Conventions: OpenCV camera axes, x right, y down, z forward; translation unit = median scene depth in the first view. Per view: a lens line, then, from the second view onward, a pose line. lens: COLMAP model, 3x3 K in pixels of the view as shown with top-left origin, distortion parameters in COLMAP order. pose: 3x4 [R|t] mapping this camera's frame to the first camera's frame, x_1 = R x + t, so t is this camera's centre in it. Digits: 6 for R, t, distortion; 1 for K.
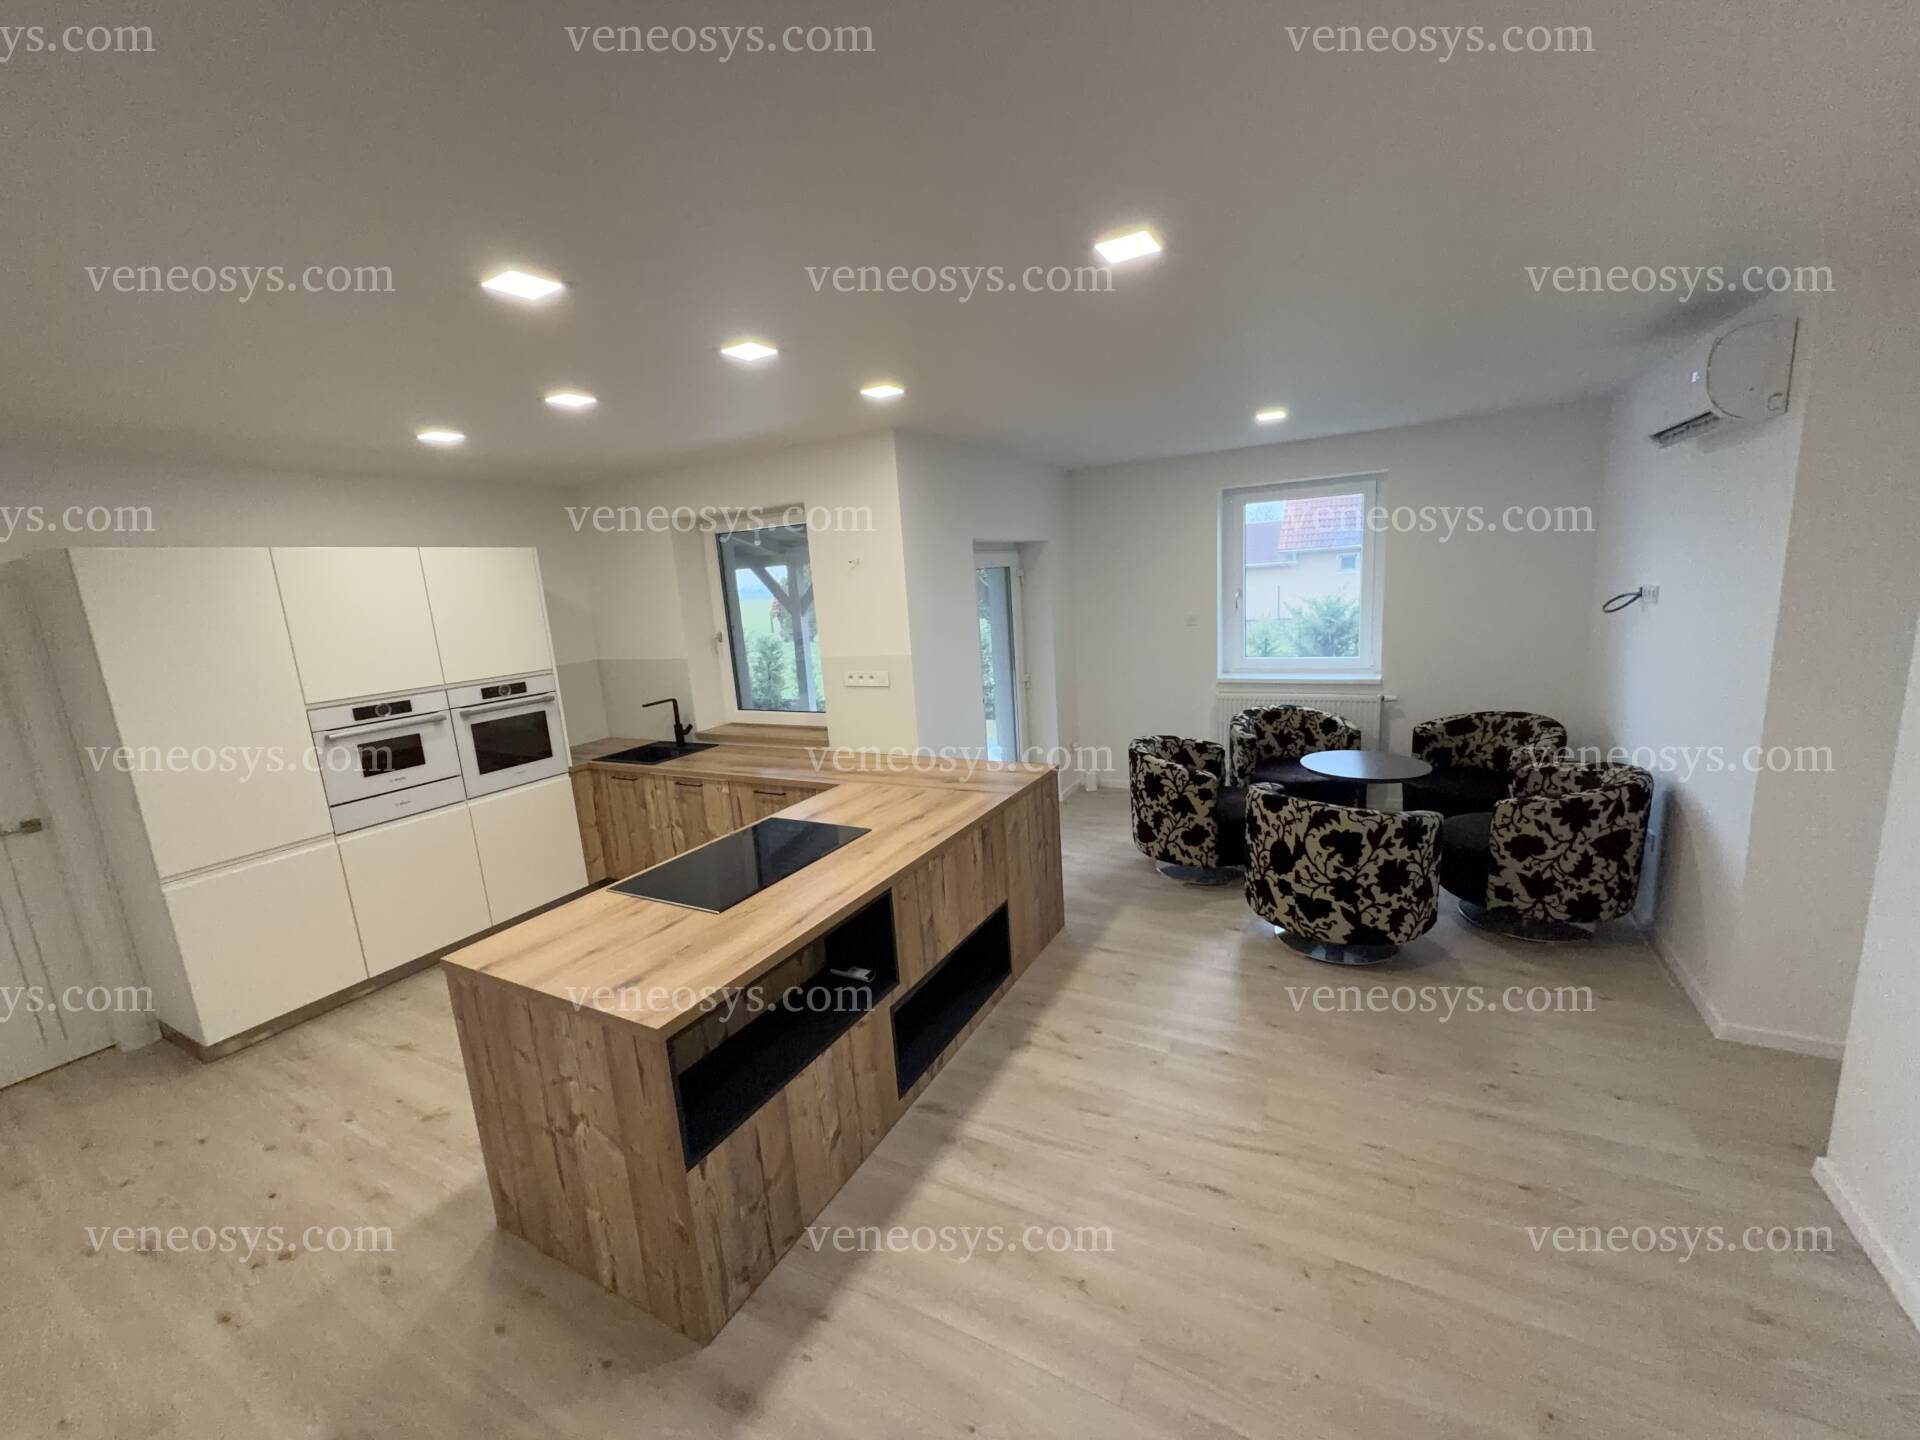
lens RADIAL K [[771.9, 0, 961.4], [0, 771.9, 718.0], [0, 0, 1]] dist [-0.001907, 0.000451]
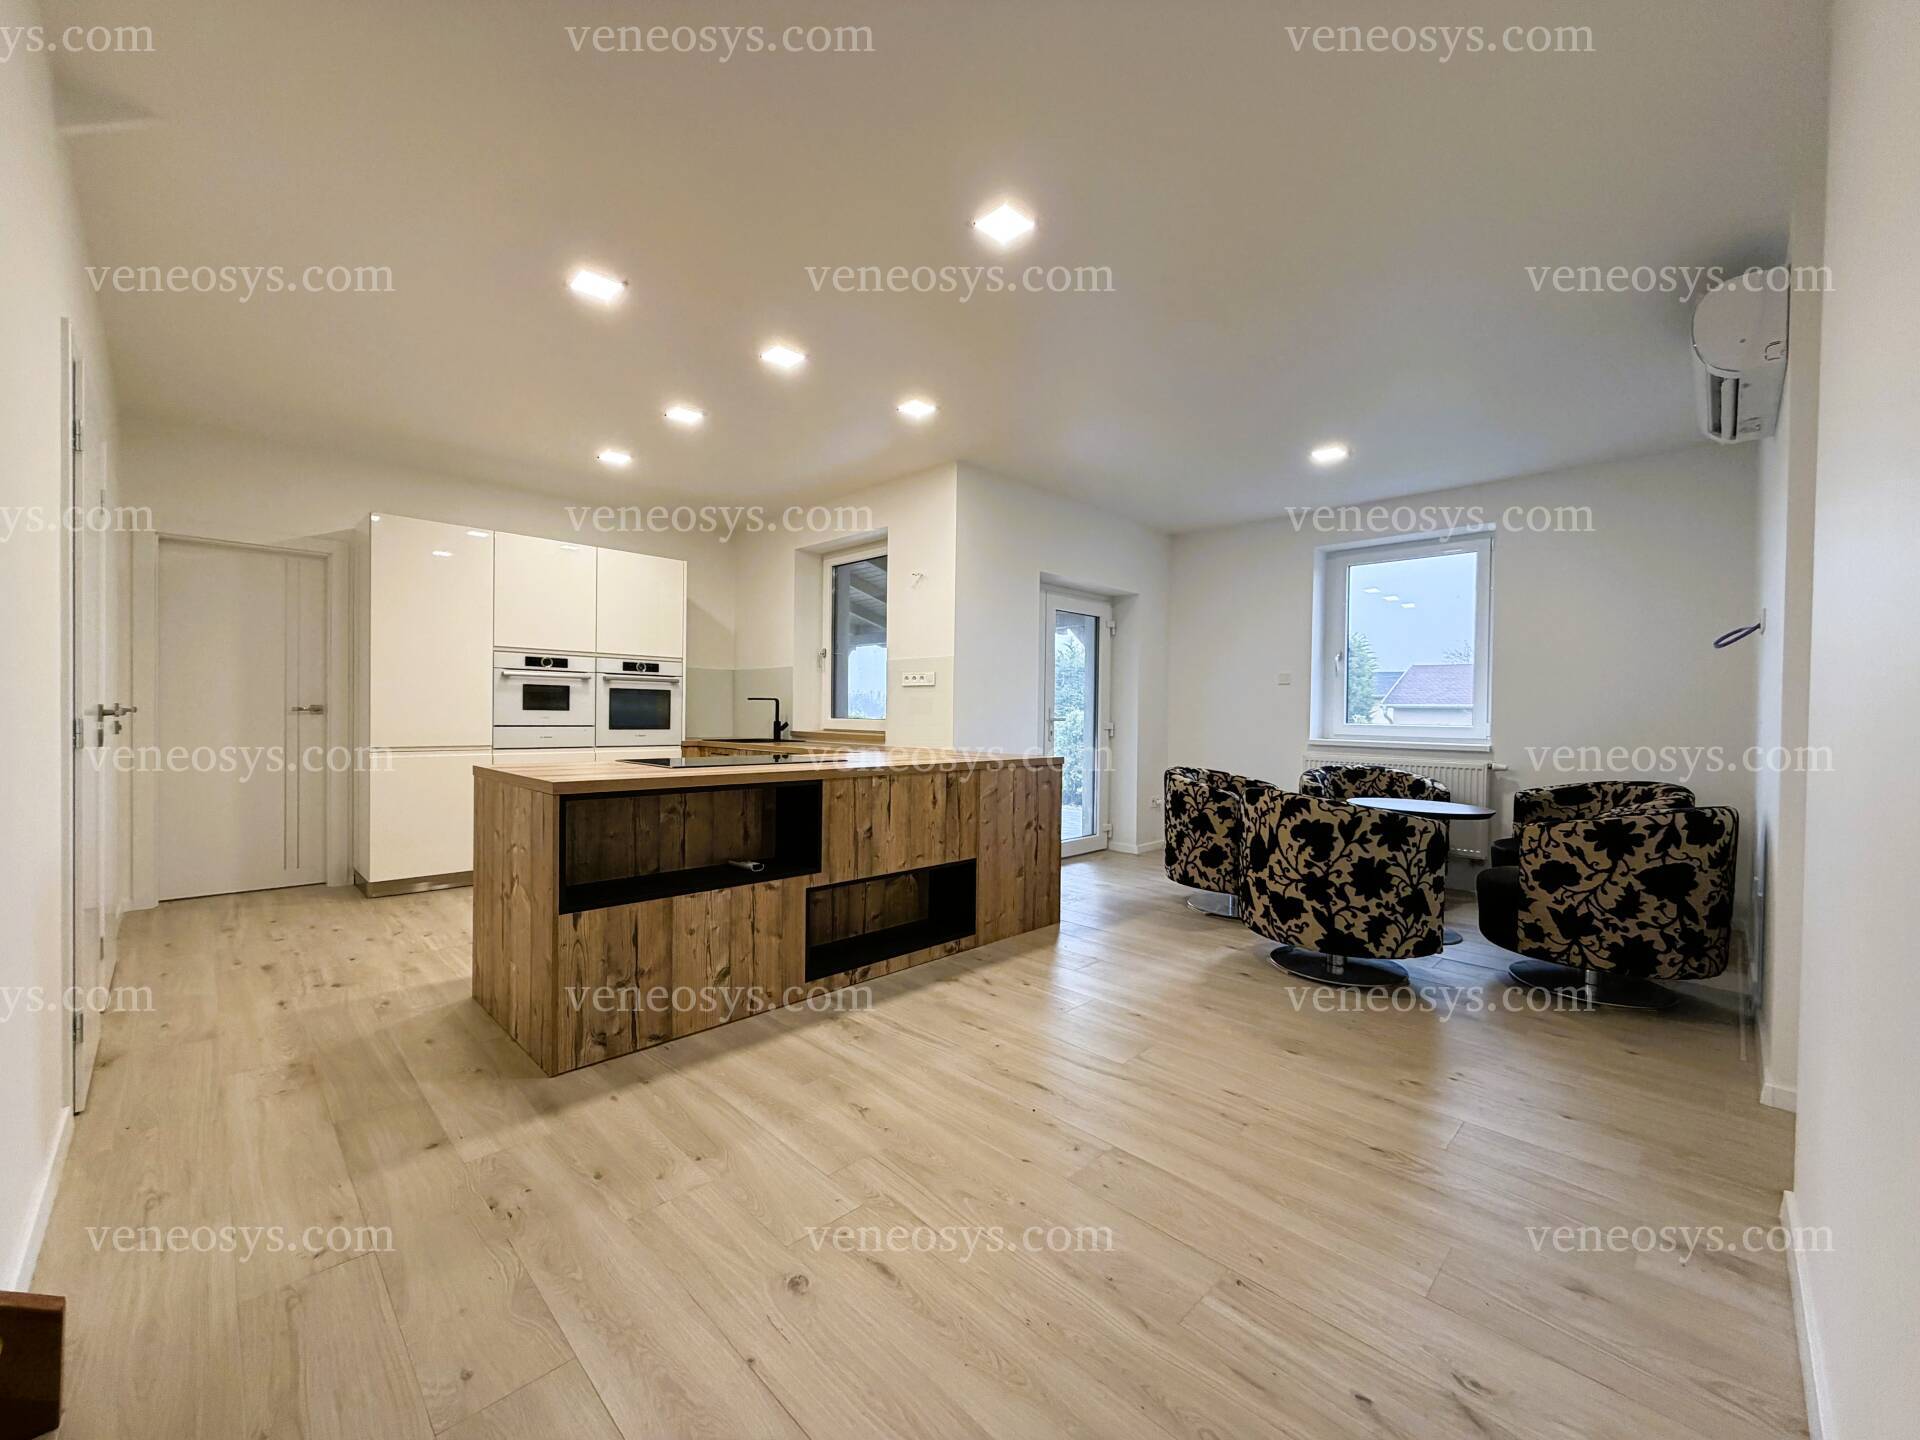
lens RADIAL K [[771.9, 0, 957.7], [0, 771.9, 718.3], [0, 0, 1]] dist [-0.001907, 0.000451]
pose [[0.956093, 0.081820, -0.281410, 0.317104], [-0.128453, 0.980081, -0.151462, 0.211903], [0.263412, 0.180960, 0.947559, -0.034673]]
